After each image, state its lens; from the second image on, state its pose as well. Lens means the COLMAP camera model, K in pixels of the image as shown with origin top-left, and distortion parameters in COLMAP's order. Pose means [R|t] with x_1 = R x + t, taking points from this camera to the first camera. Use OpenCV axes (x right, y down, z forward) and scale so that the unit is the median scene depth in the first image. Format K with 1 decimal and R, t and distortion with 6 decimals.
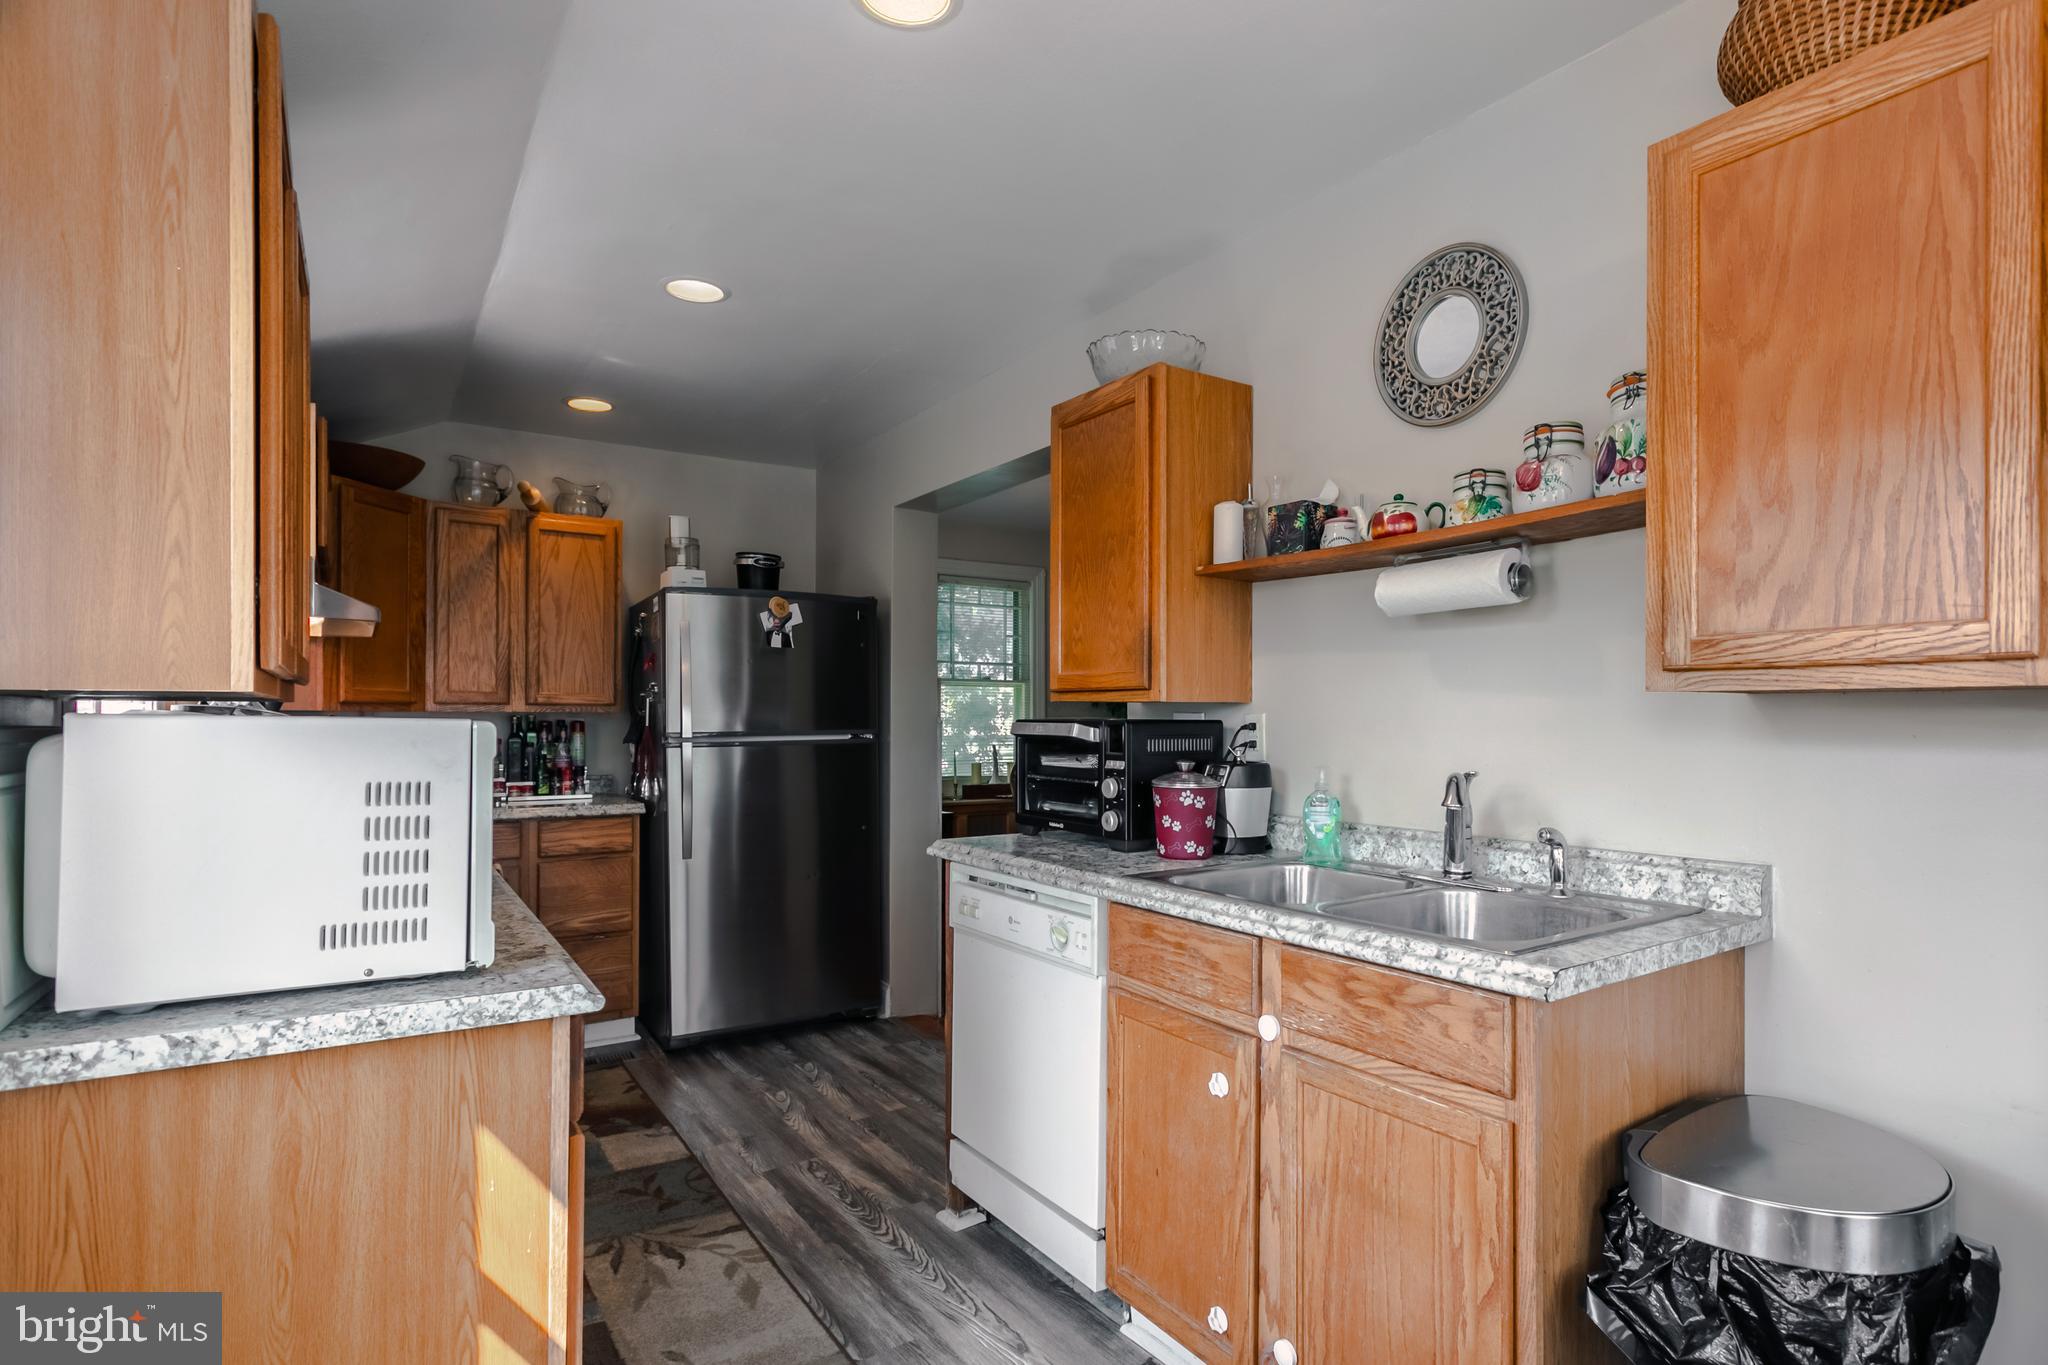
lens RADIAL K [[998.2, 0, 1028.2], [0, 998.2, 704.8], [0, 0, 1]] dist [-0.000061, 0.001215]
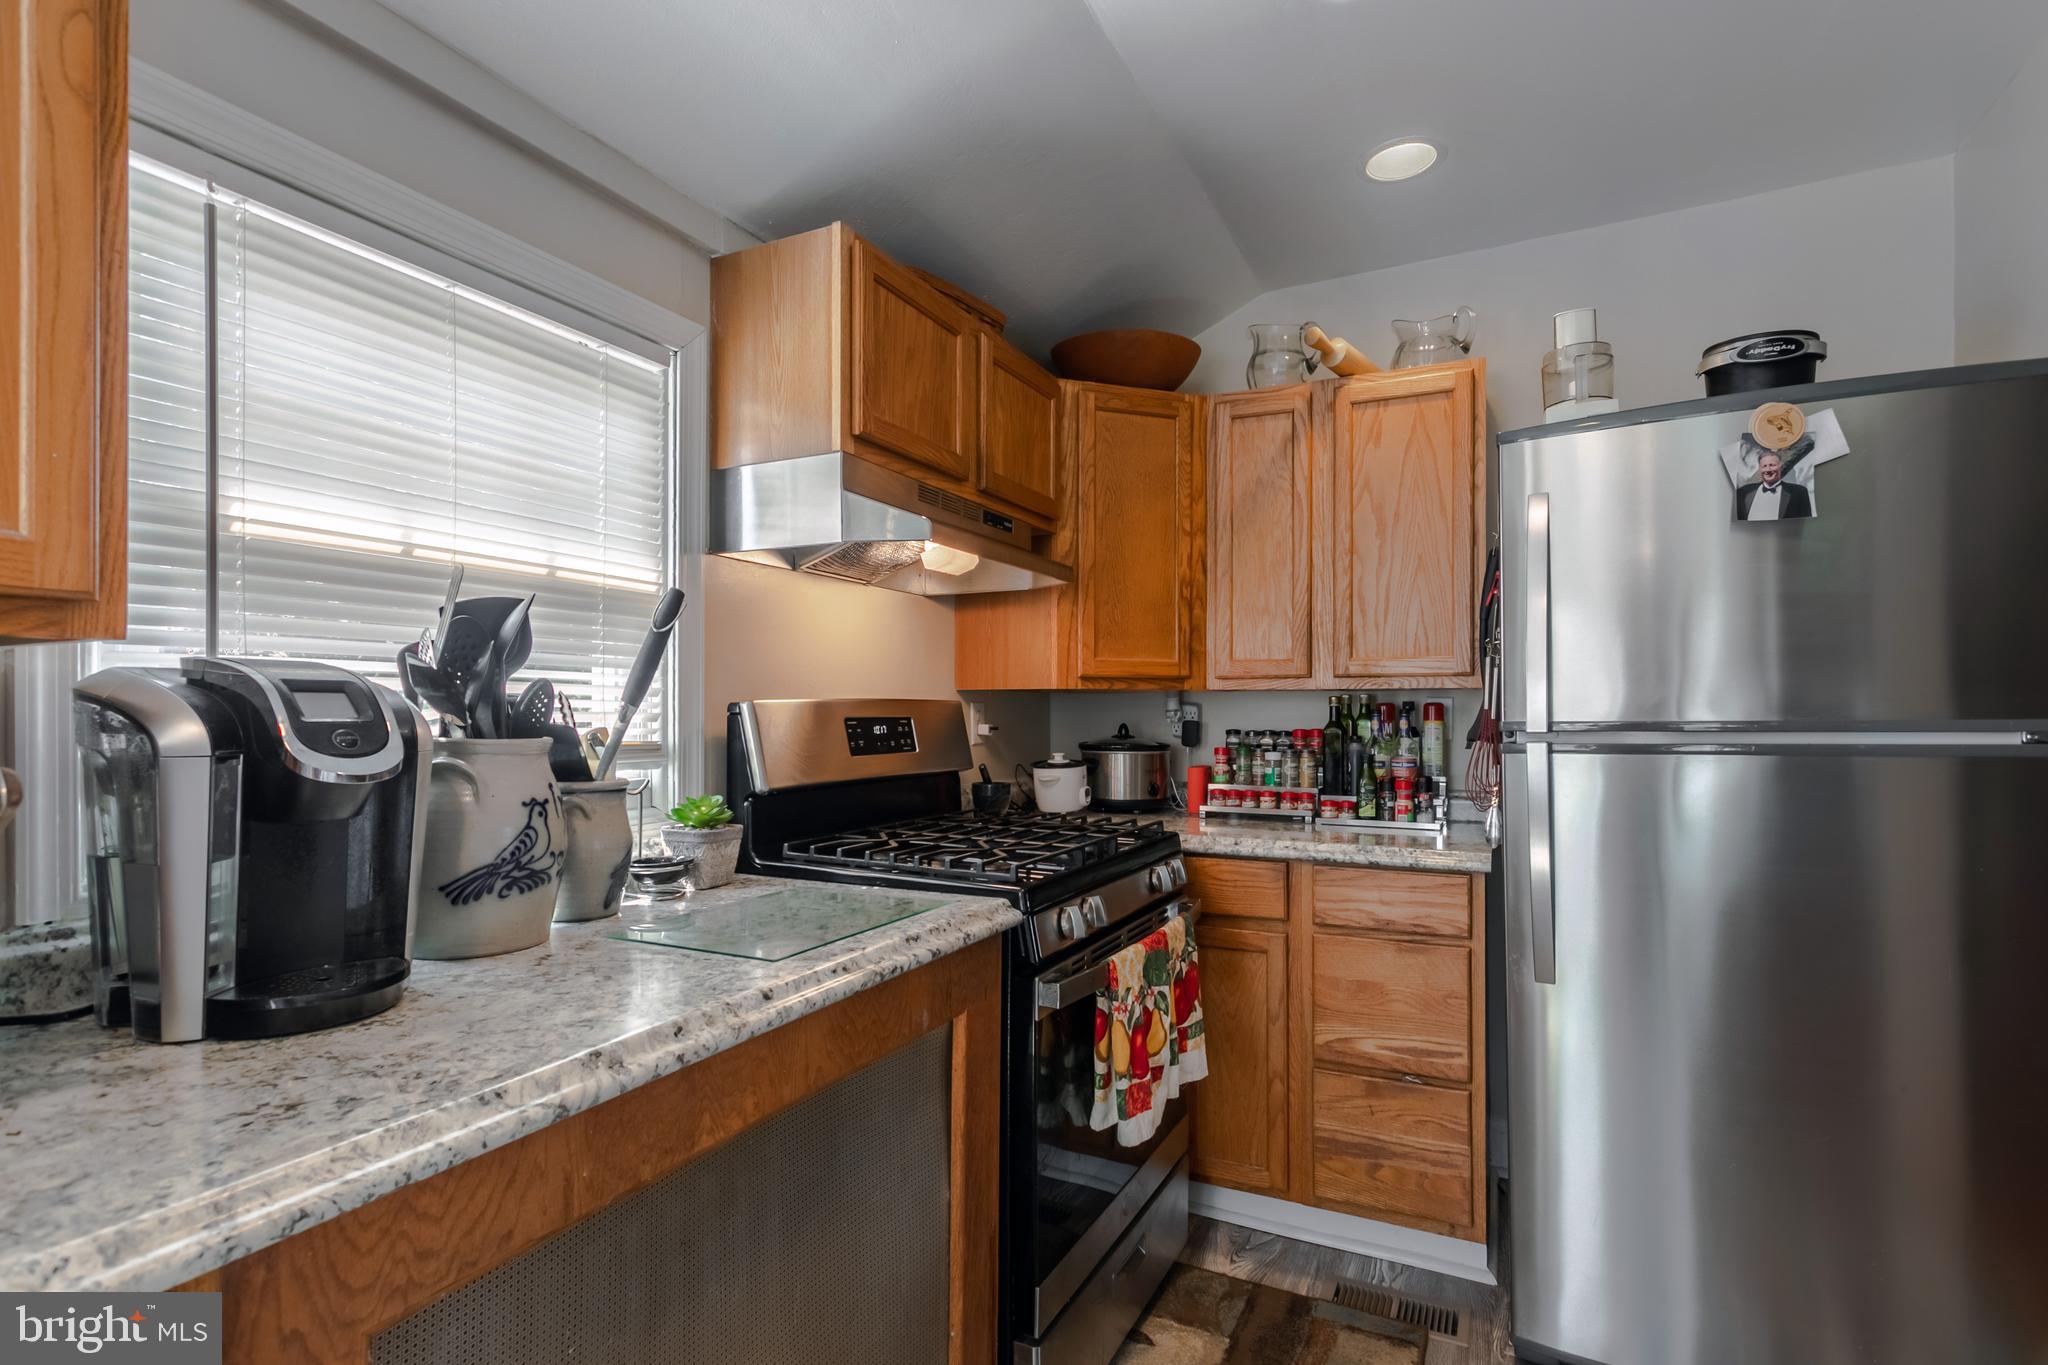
lens RADIAL K [[998.2, 0, 1032.7], [0, 998.2, 703.7], [0, 0, 1]] dist [-0.000061, 0.001215]
pose [[0.514693, -0.007174, -0.857344, -0.049429], [0.013519, 0.999909, -0.000251, 0.014628], [0.857268, -0.011461, 0.514743, 0.500483]]
